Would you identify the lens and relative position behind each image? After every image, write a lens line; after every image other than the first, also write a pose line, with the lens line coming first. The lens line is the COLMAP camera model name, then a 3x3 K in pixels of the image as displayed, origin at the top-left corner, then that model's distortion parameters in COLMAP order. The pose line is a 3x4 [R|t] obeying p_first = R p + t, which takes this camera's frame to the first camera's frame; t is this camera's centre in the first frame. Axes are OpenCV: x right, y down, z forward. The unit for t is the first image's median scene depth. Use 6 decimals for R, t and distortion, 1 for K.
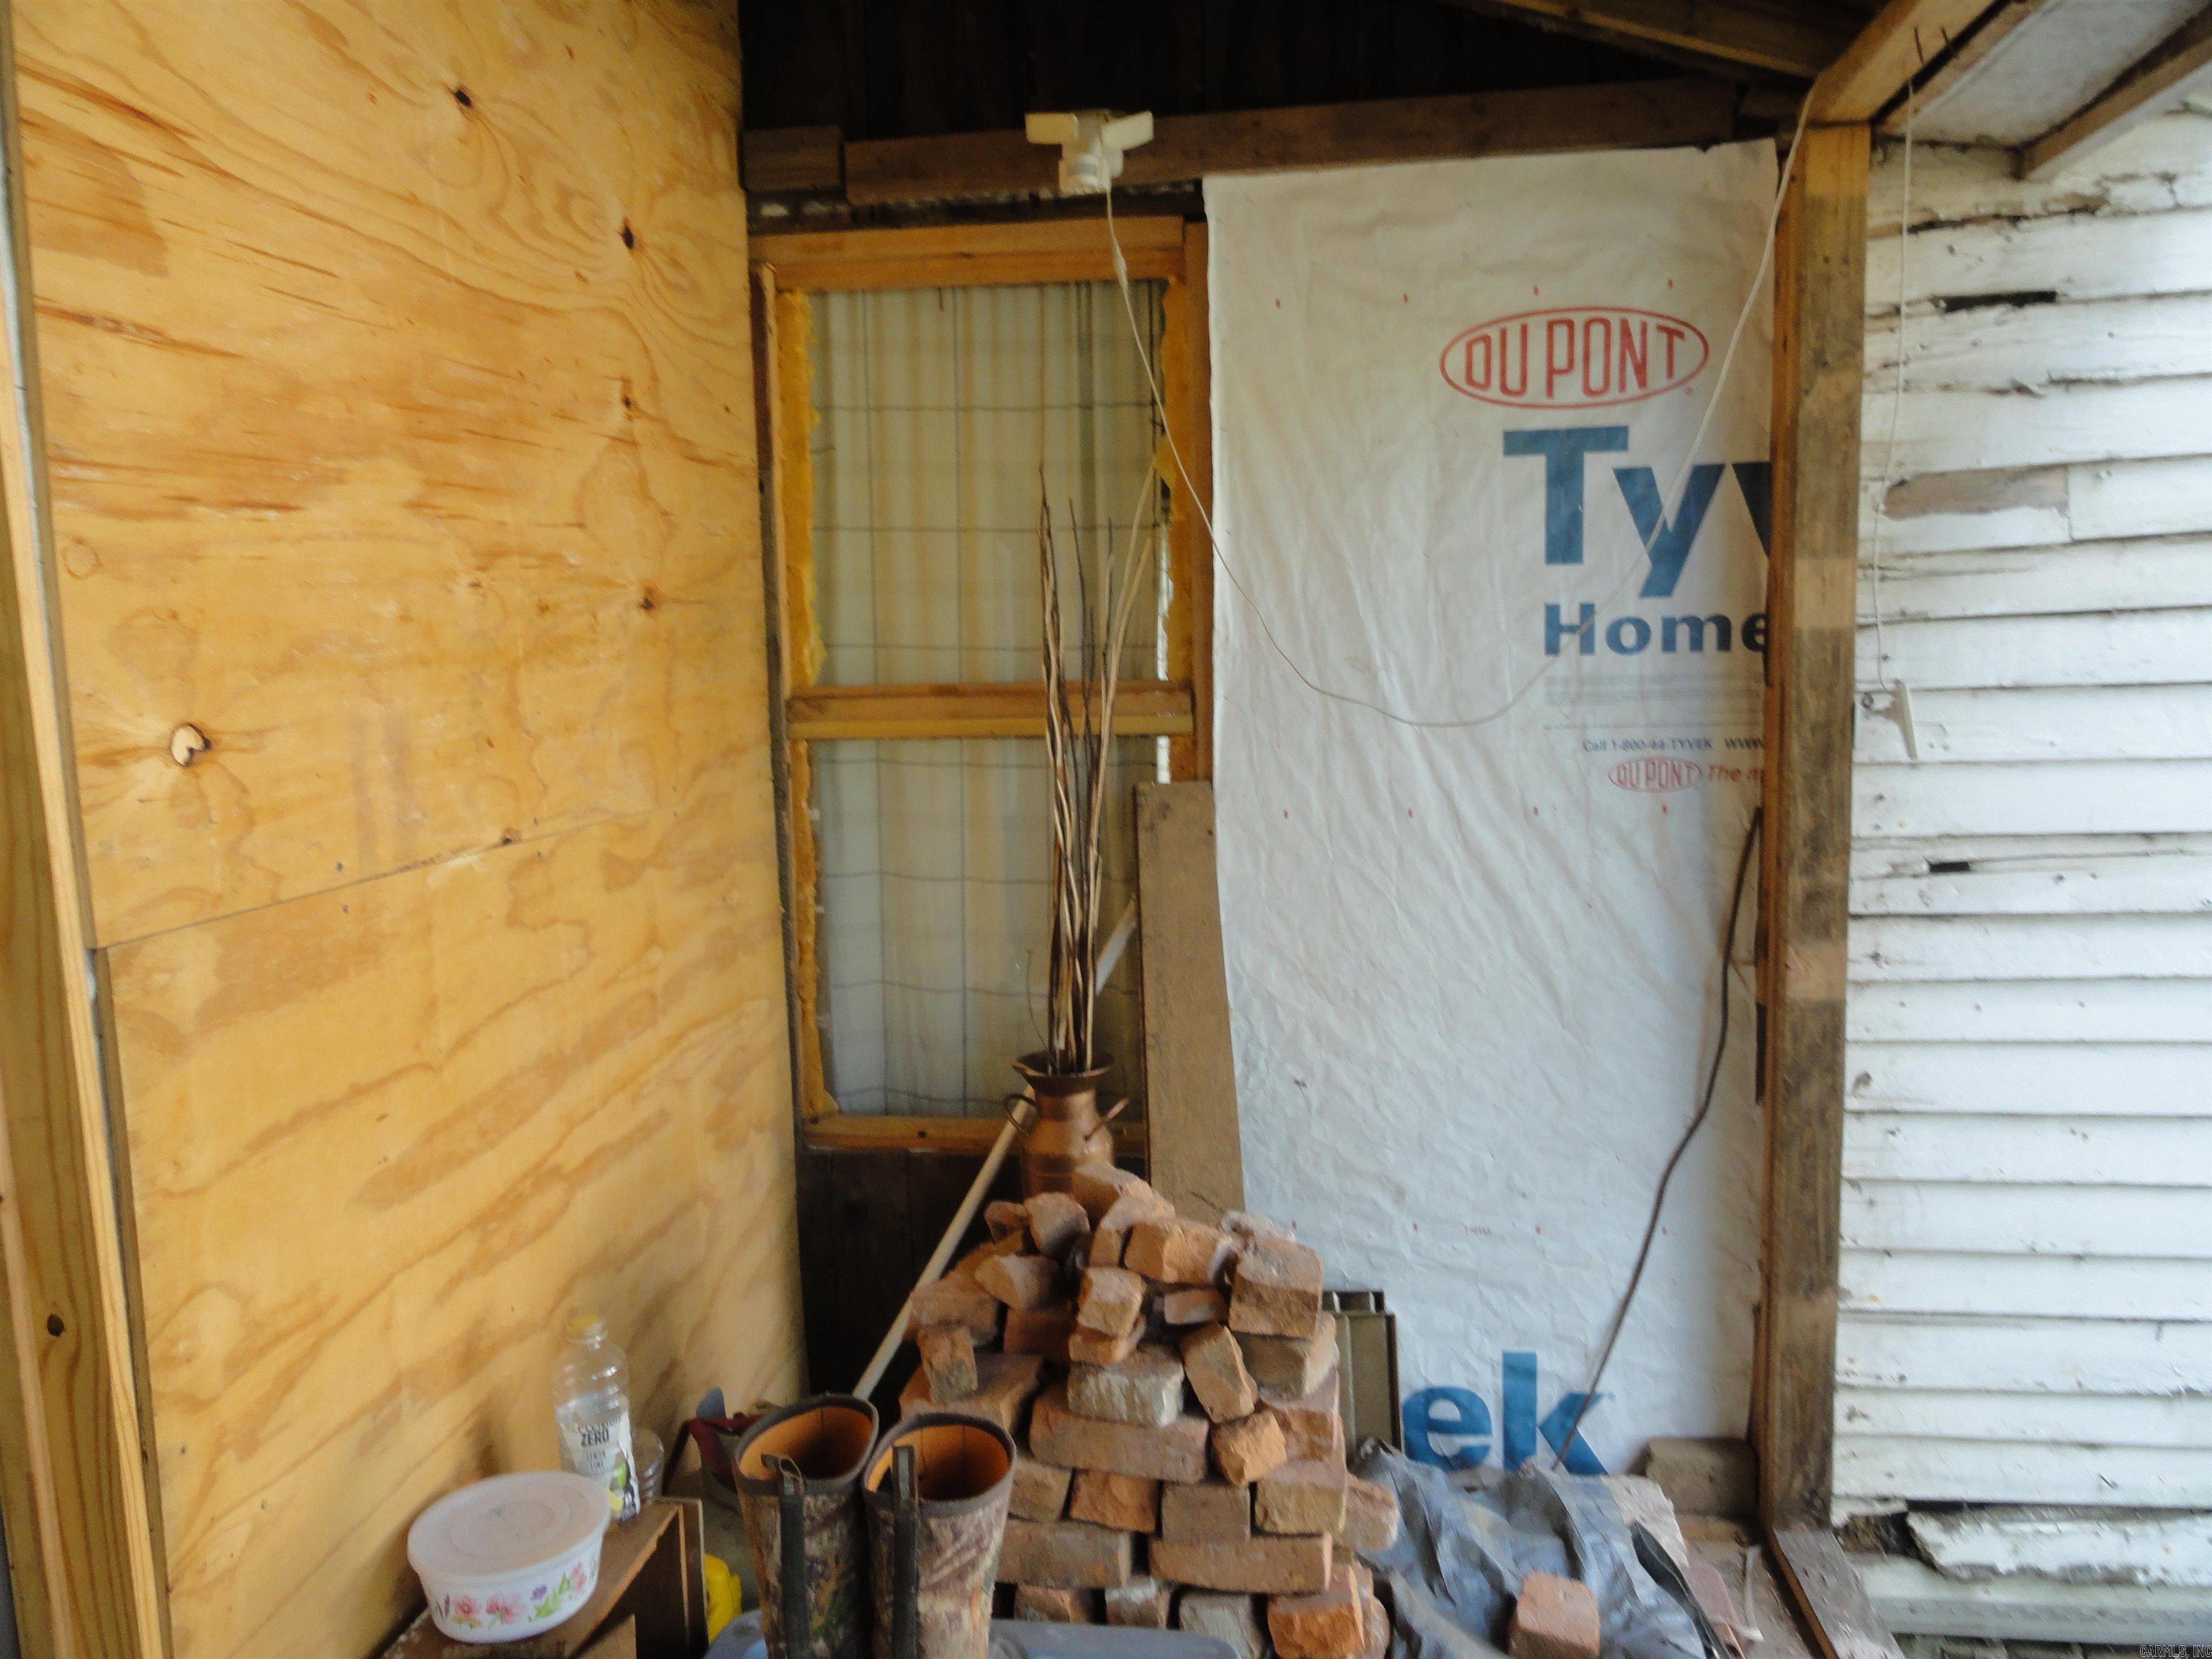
lens RADIAL K [[1504.9, 0, 1114.9], [0, 1504.9, 822.7], [0, 0, 1]] dist [0.003972, 0.000914]
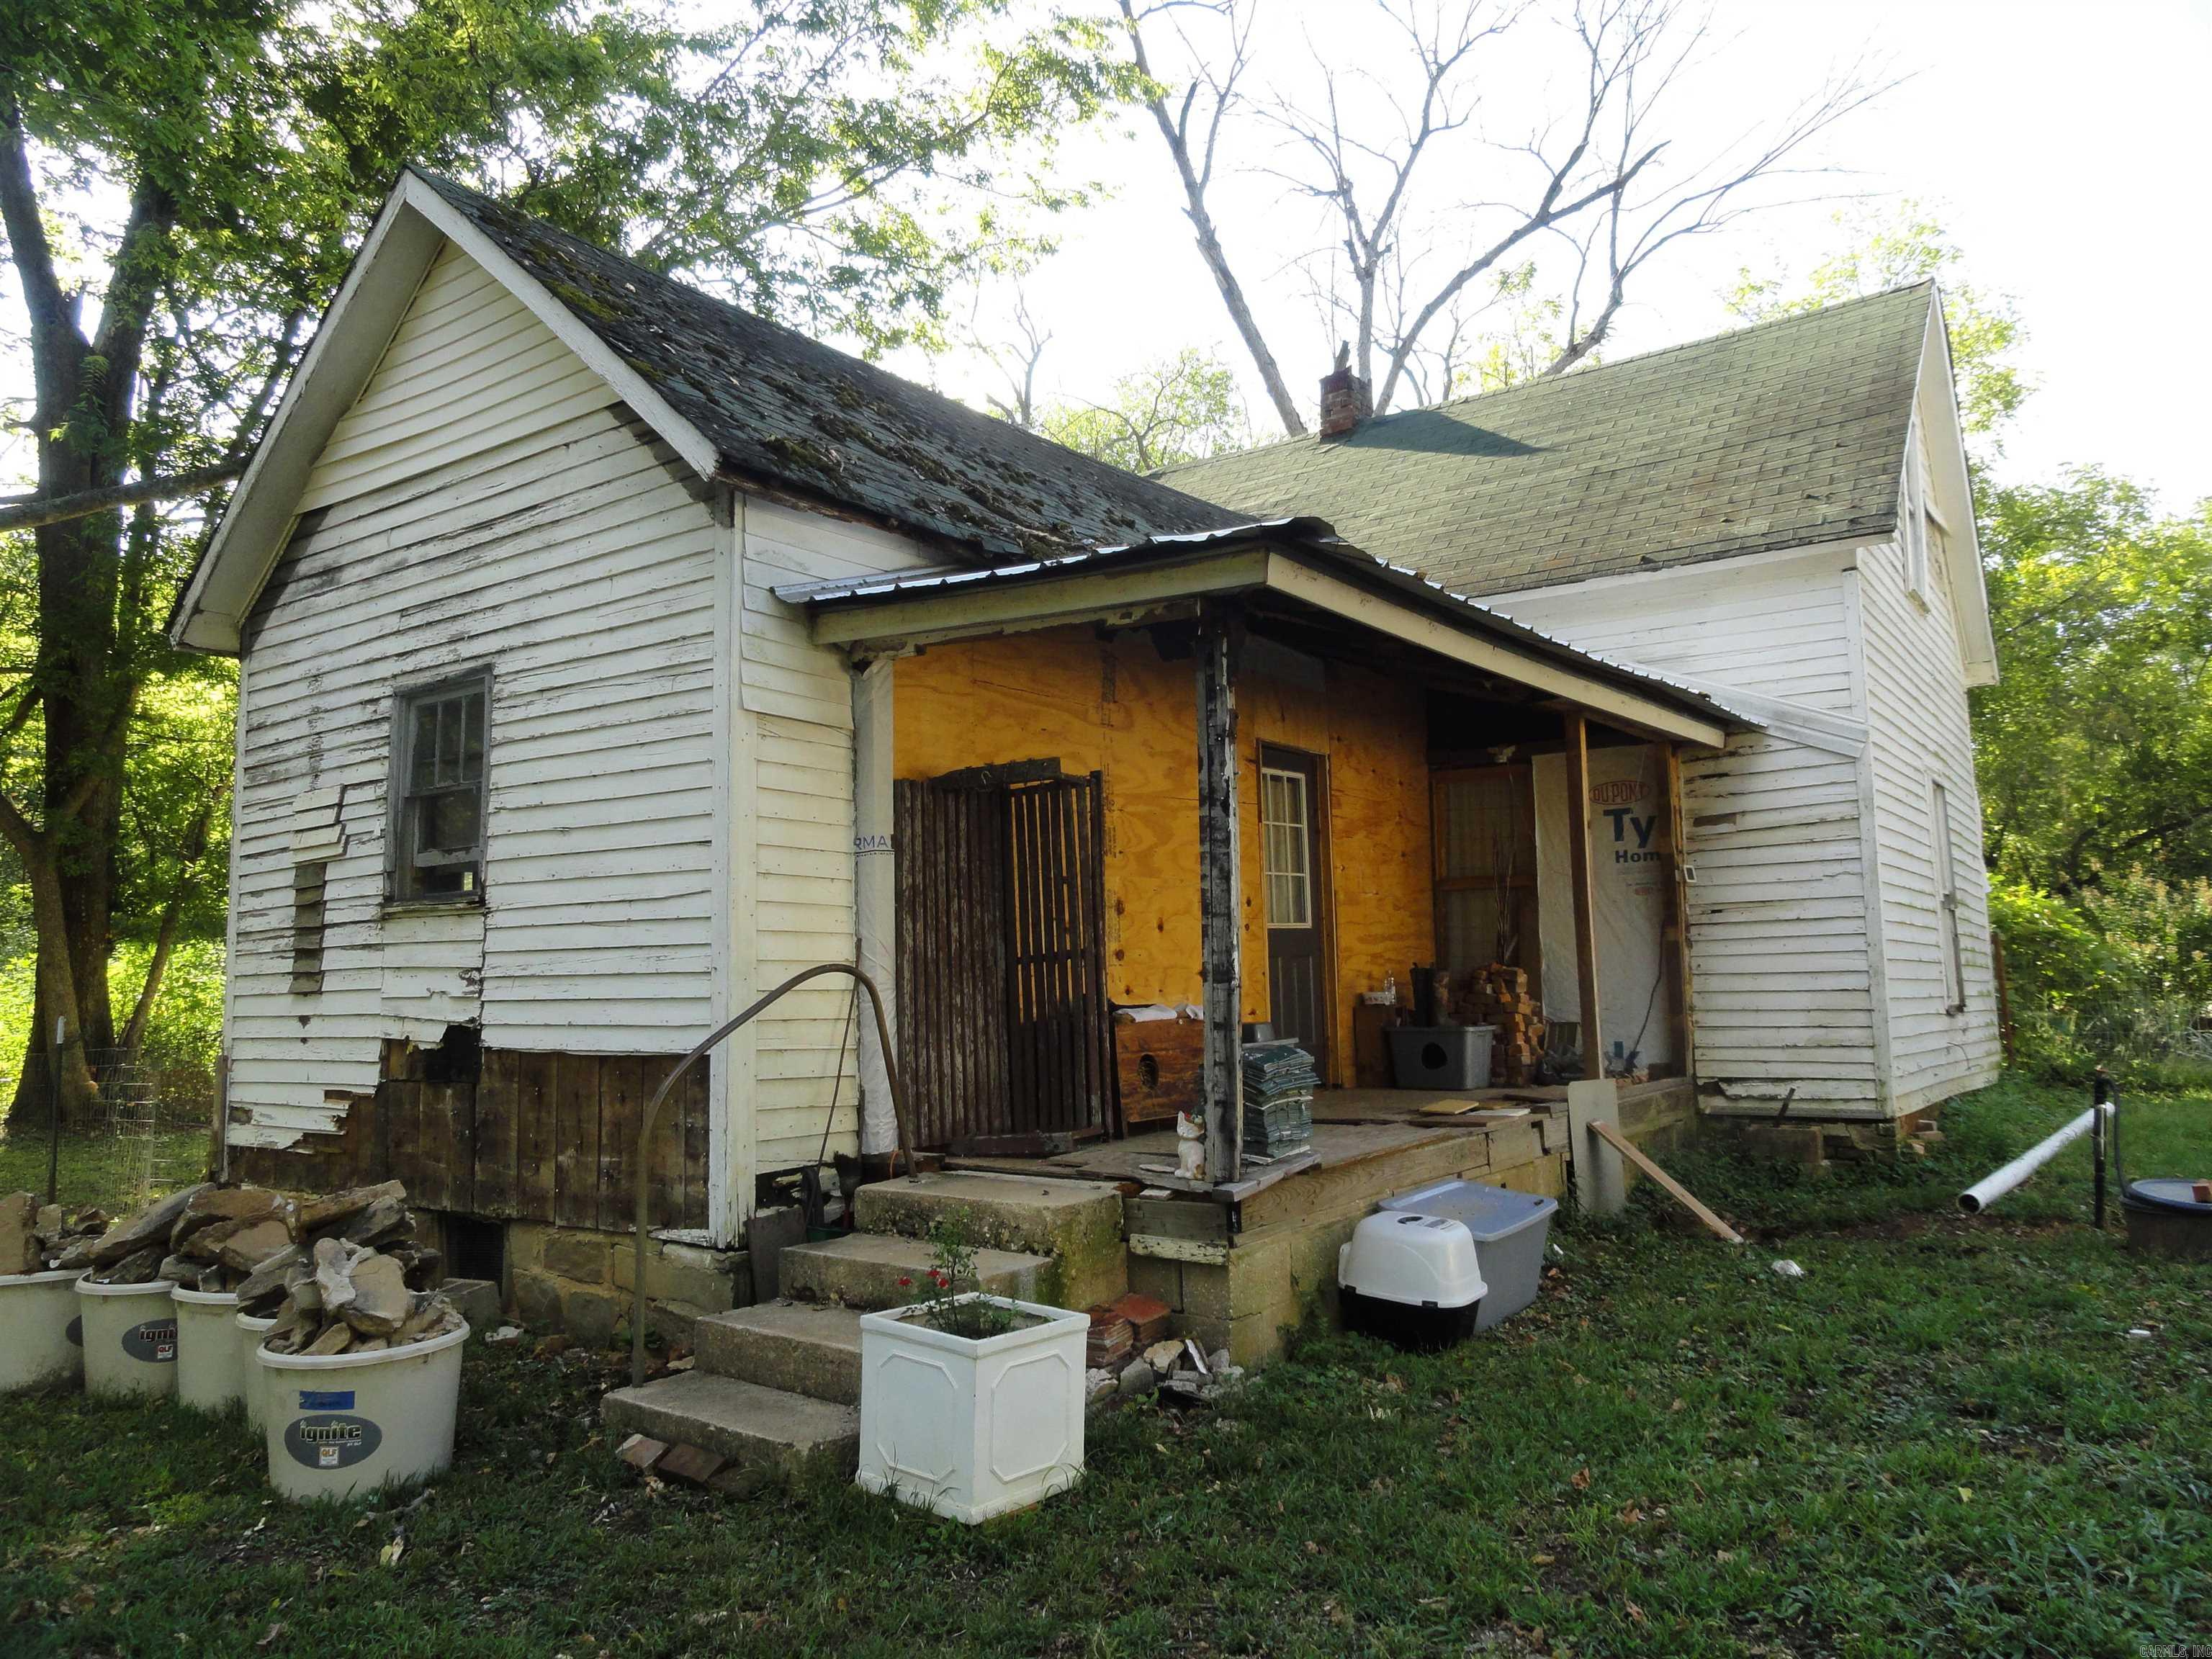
lens RADIAL K [[1546.2, 0, 1095.0], [0, 1546.2, 823.3], [0, 0, 1]] dist [0.002125, 0.002672]
pose [[0.872622, -0.040817, -0.486688, 1.119726], [-0.061706, 0.979302, -0.192768, 0.693572], [0.484482, 0.198245, 0.852042, -3.350198]]
